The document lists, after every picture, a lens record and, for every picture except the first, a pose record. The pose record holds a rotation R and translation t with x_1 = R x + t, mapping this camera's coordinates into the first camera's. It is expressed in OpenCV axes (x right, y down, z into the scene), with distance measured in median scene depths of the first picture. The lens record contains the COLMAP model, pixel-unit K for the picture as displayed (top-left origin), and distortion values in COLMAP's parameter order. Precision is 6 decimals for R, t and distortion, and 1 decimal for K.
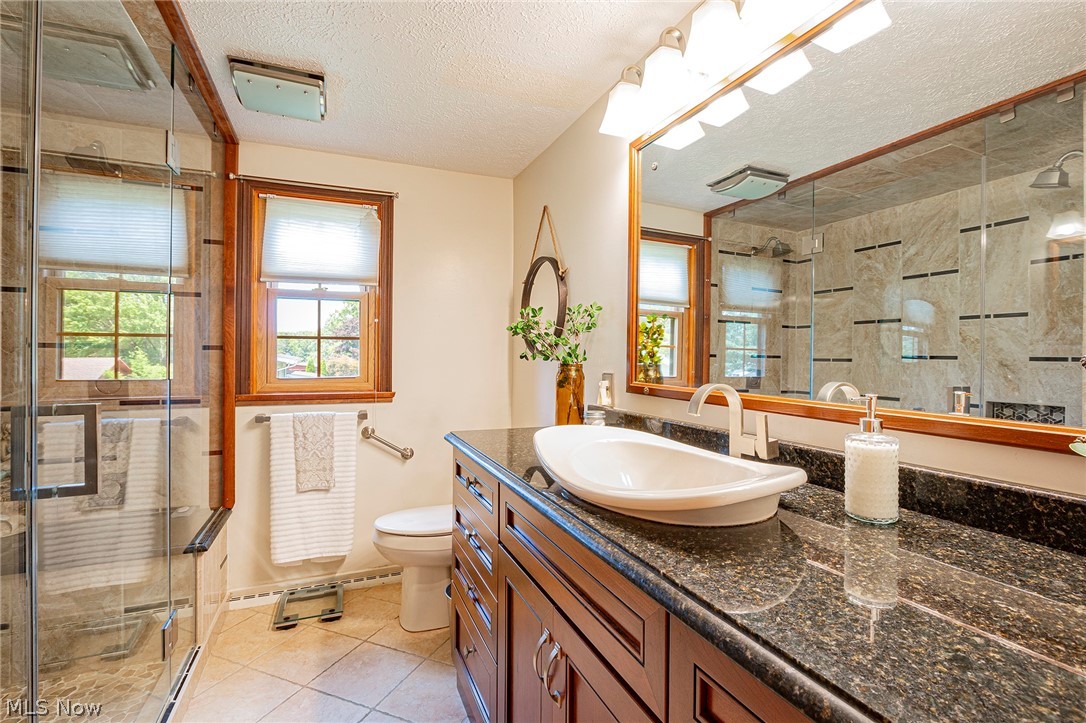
lens RADIAL K [[494.6, 0, 541.6], [0, 494.6, 353.5], [0, 0, 1]] dist [-0.026779, 0.005419]
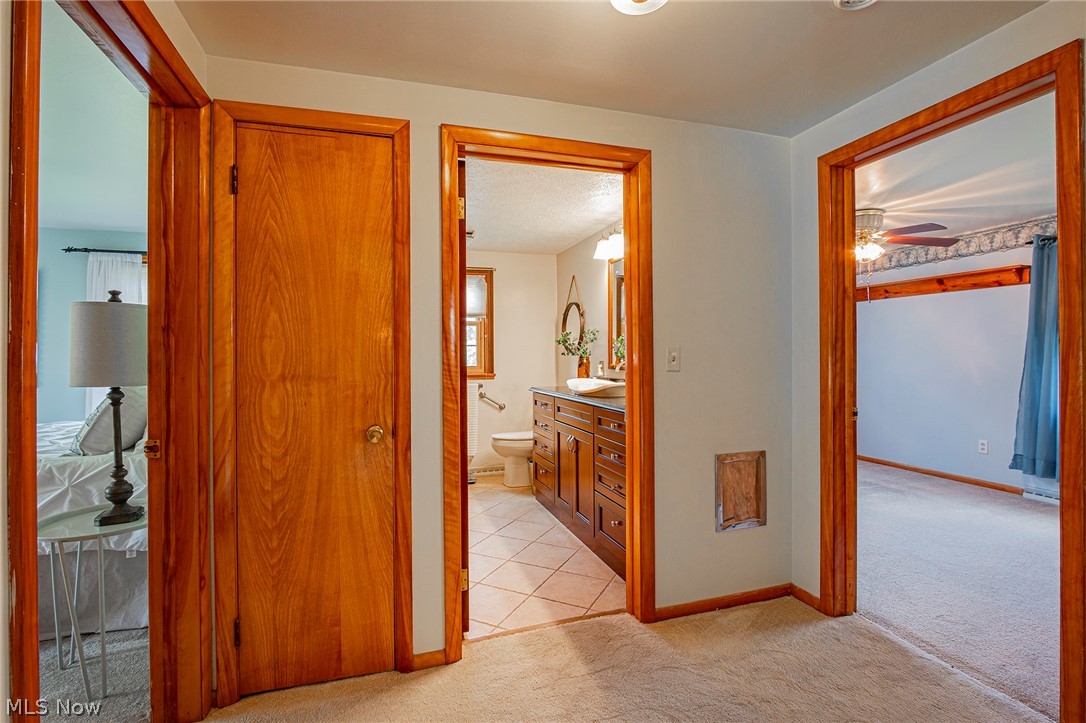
lens RADIAL K [[494.6, 0, 541.6], [0, 494.6, 353.5], [0, 0, 1]] dist [-0.026779, 0.005419]
pose [[0.996417, -0.013814, -0.083435, 0.048123], [0.014045, 0.999899, 0.002184, -0.001793], [0.083396, -0.003348, 0.996511, -1.116046]]
